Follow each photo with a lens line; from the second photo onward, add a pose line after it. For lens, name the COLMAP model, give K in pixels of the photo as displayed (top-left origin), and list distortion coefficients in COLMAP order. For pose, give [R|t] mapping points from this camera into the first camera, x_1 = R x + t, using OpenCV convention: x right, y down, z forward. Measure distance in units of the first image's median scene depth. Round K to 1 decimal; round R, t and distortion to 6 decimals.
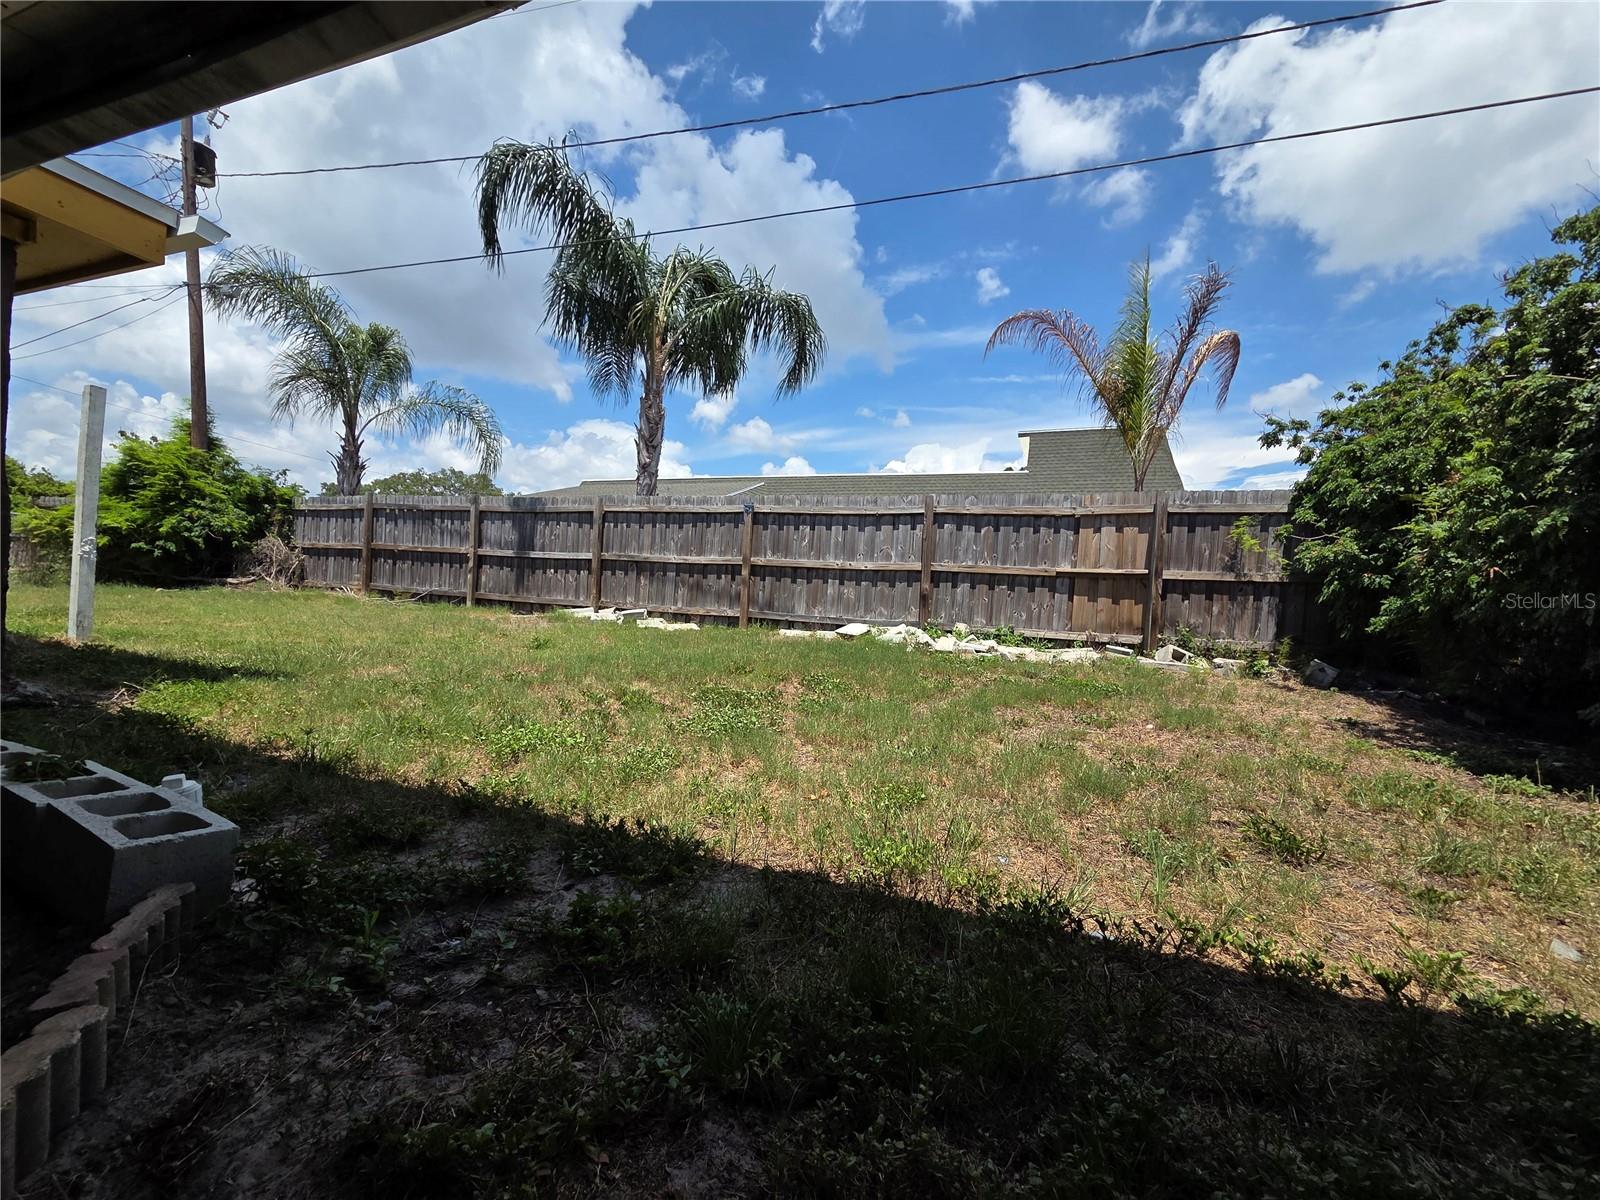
lens RADIAL K [[653.7, 0, 795.1], [0, 653.7, 609.1], [0, 0, 1]] dist [0.002554, 0.000147]
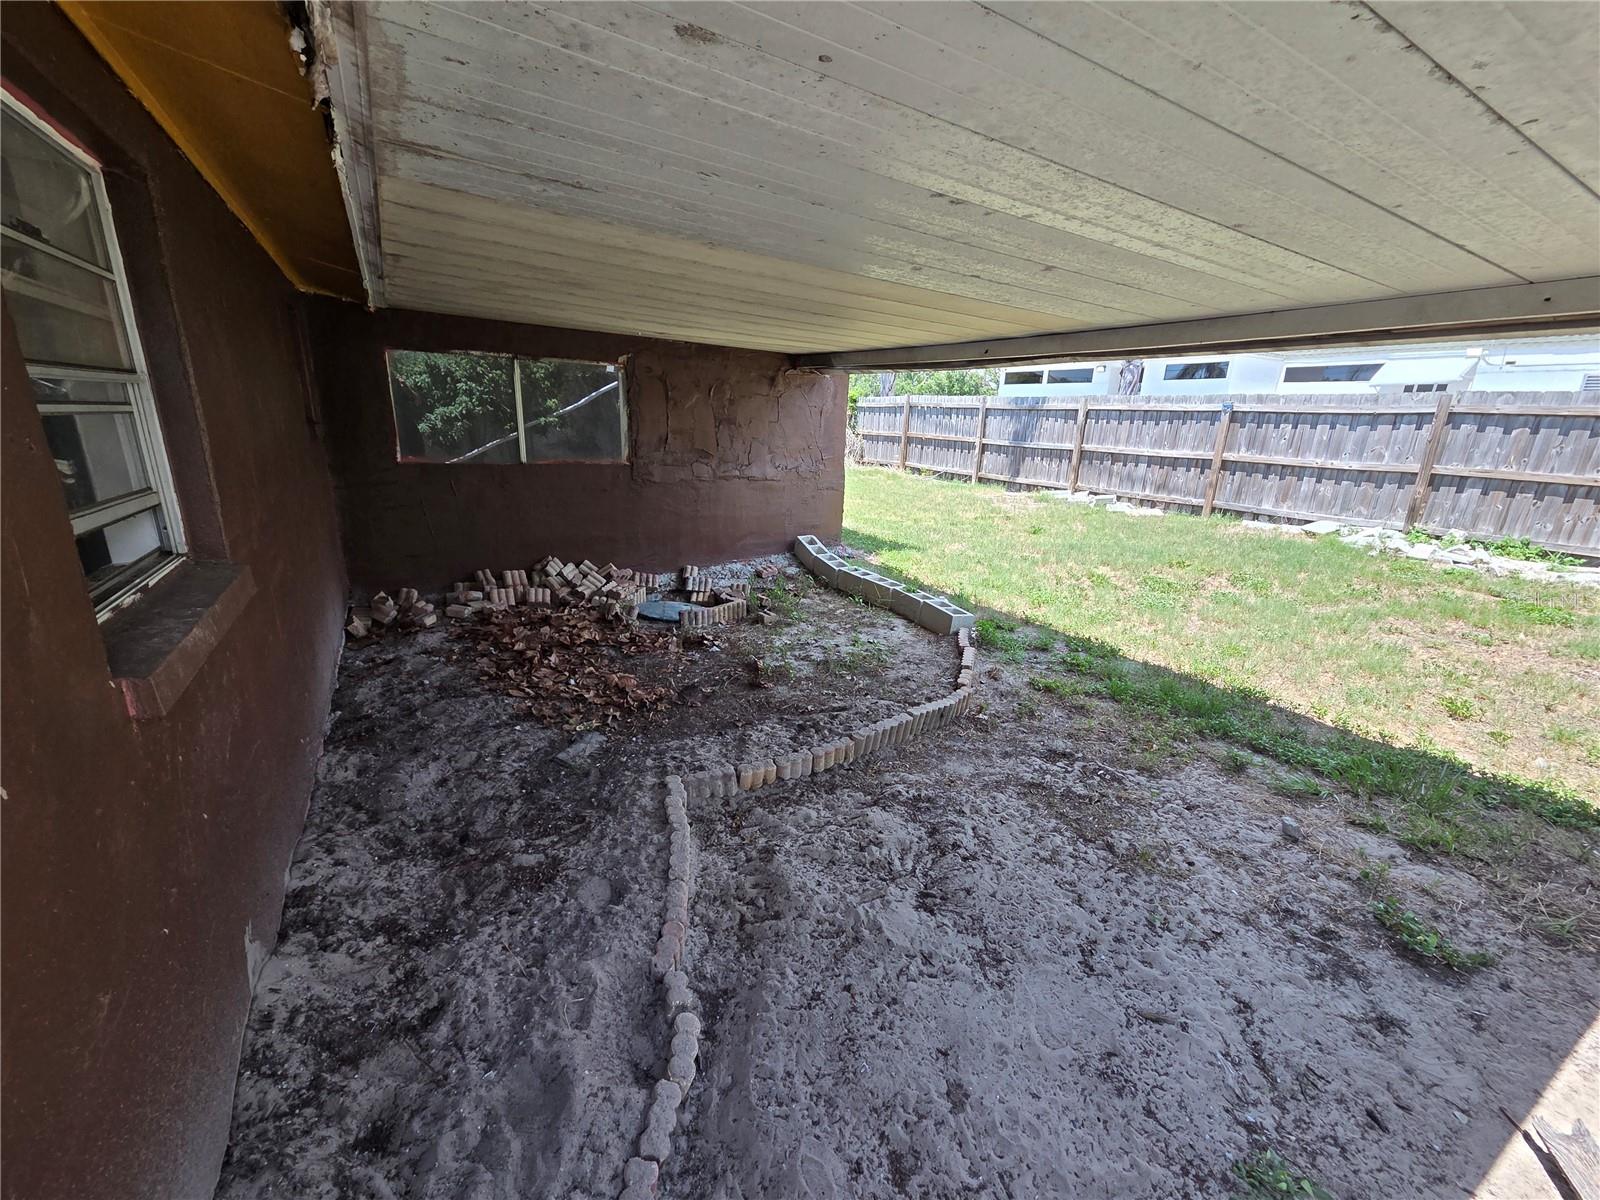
lens RADIAL K [[653.7, 0, 795.1], [0, 653.7, 609.1], [0, 0, 1]] dist [0.002554, 0.000147]
pose [[0.780535, 0.146883, -0.607611, 0.081763], [-0.001461, 0.972428, 0.233197, -0.081737], [0.625111, -0.181131, 0.759229, -0.357511]]
